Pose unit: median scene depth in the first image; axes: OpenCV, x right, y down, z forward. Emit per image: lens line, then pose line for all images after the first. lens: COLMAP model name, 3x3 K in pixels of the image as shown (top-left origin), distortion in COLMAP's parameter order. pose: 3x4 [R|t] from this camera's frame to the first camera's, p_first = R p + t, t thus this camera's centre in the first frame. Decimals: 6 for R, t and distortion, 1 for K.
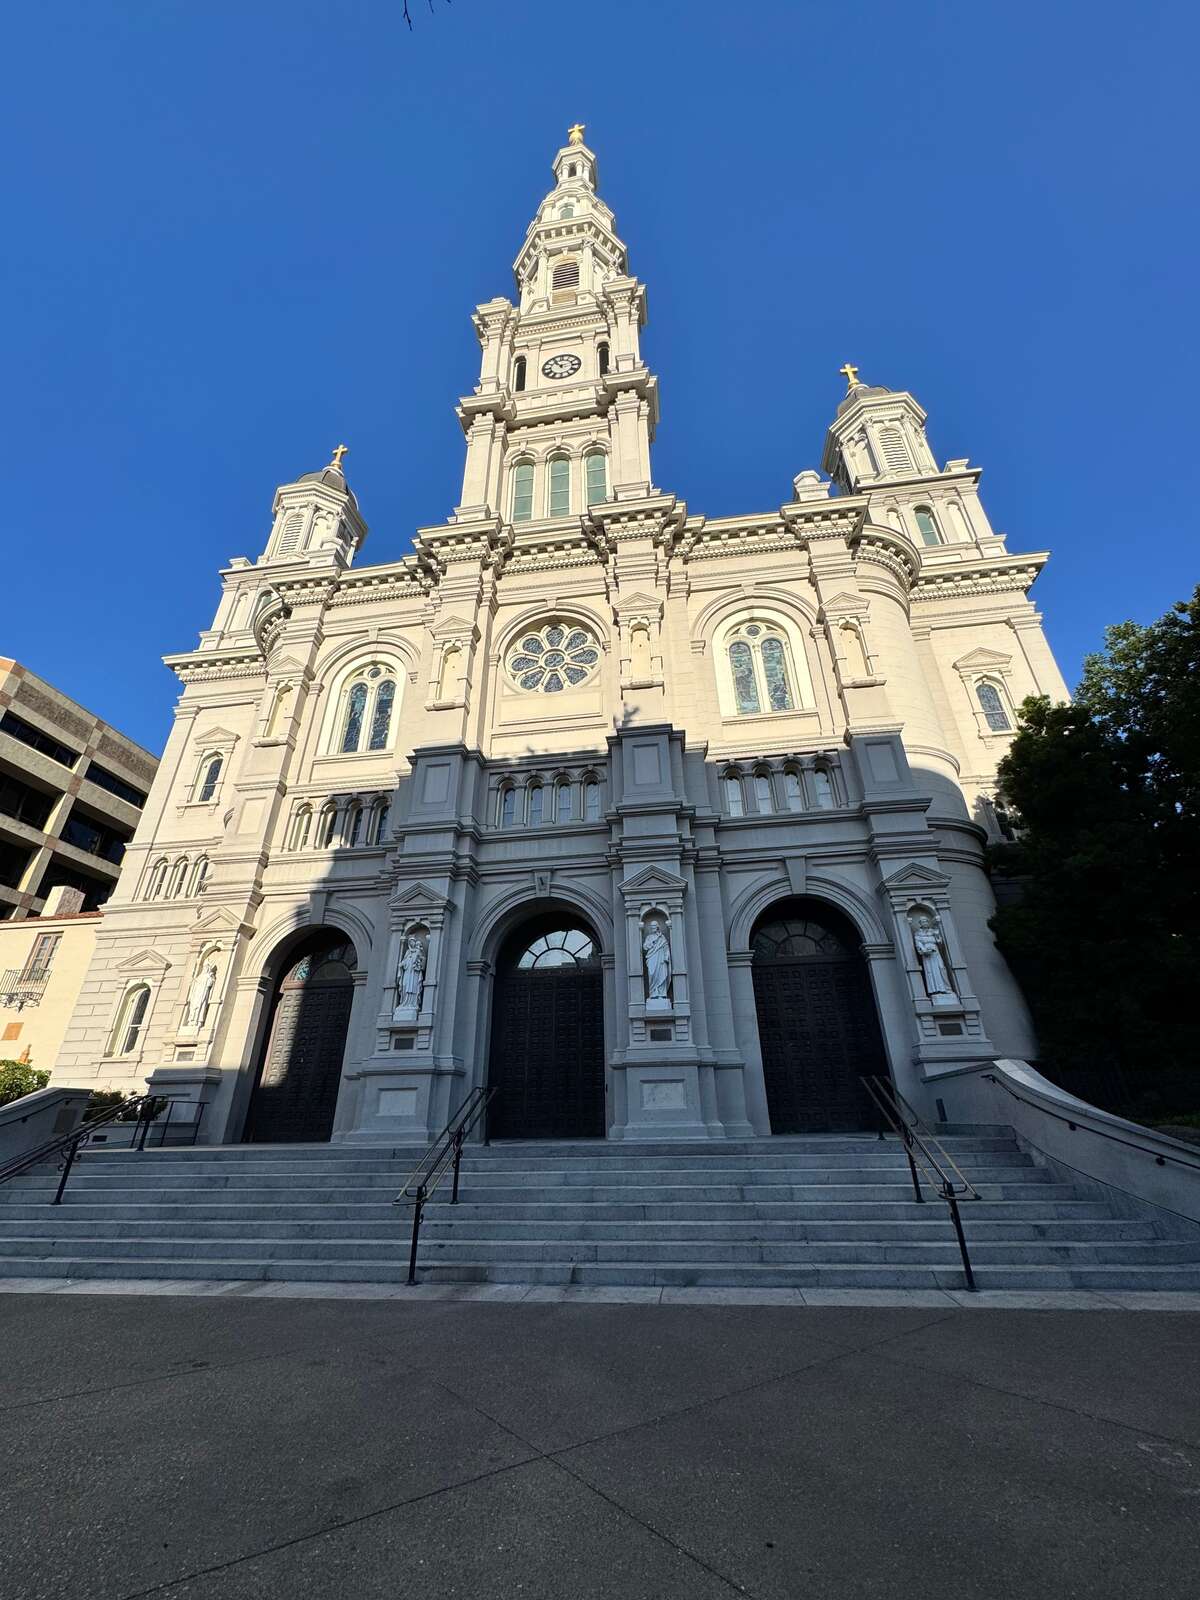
lens RADIAL K [[636.4, 0, 600.0], [0, 636.4, 800.0], [0, 0, 1]] dist [0.000127, -0.000069]
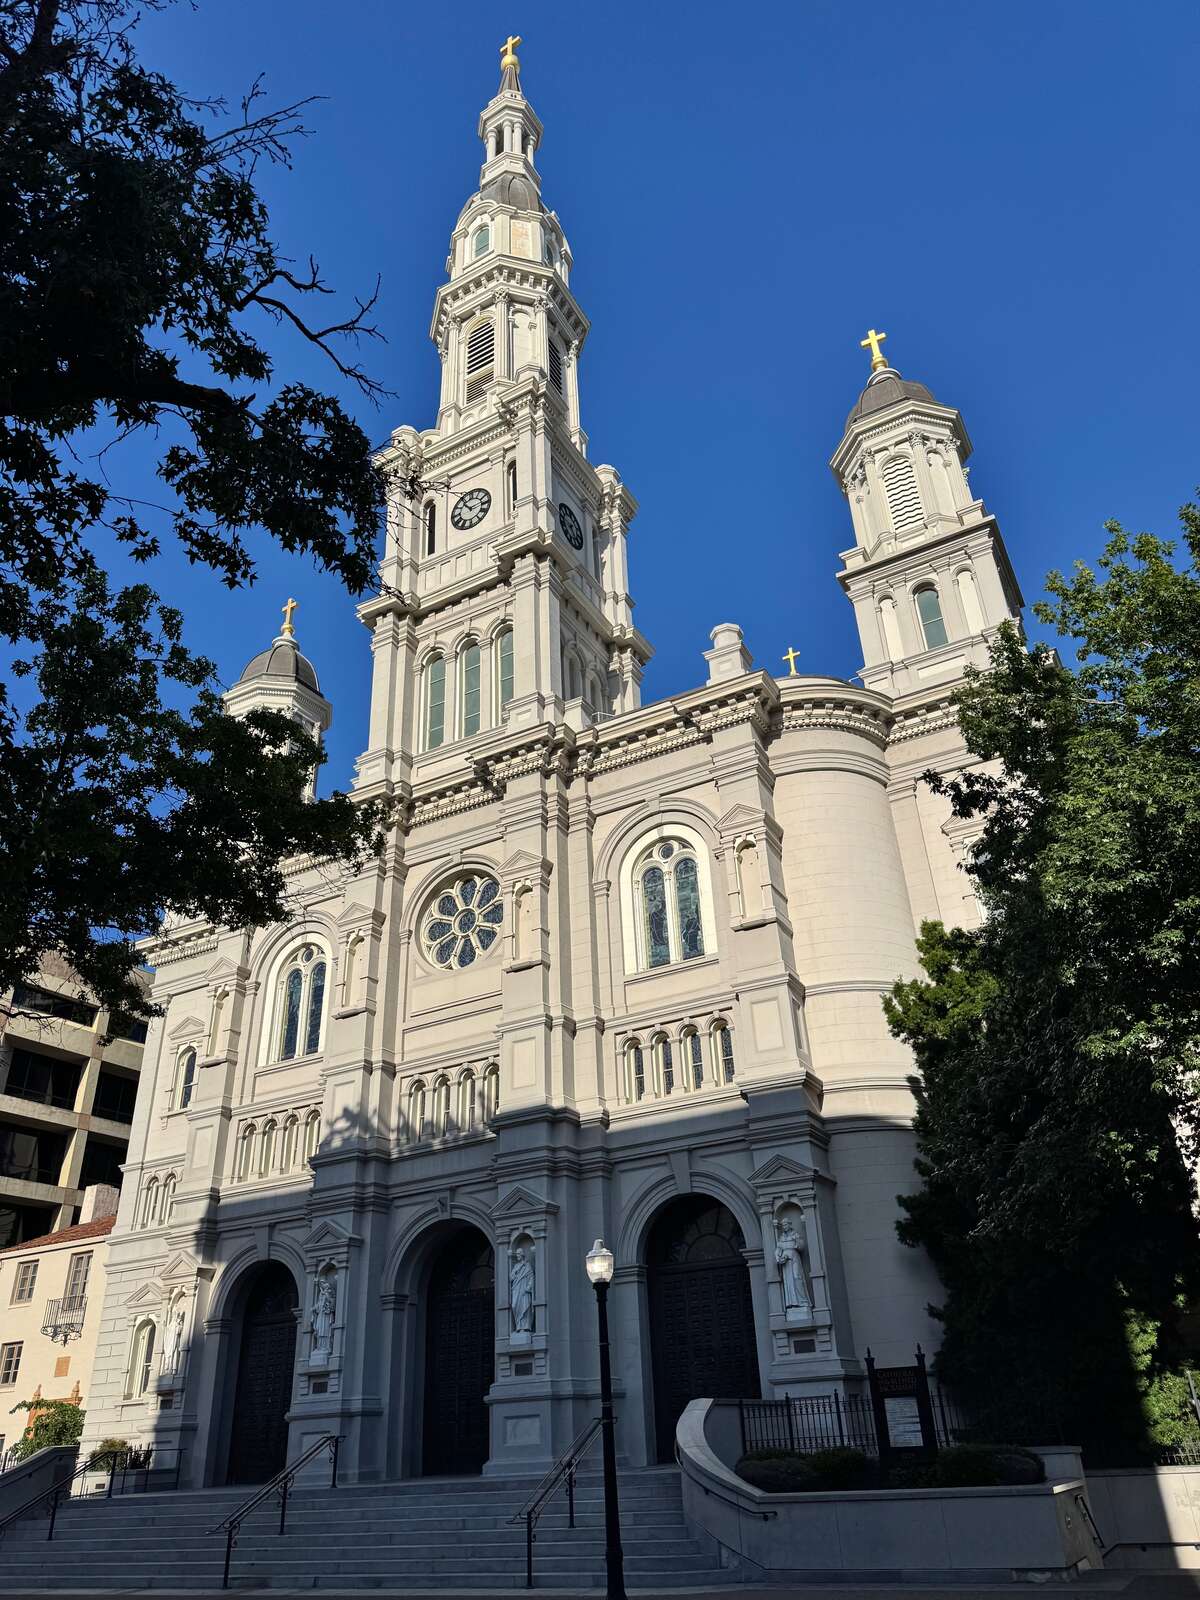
lens RADIAL K [[1112.4, 0, 600.0], [0, 1112.4, 800.0], [0, 0, 1]] dist [0.083009, -0.083745]
pose [[0.934978, -0.199649, -0.293184, 0.607539], [0.191046, 0.979866, -0.058003, -0.263153], [0.298861, -0.001780, 0.954295, -0.461016]]
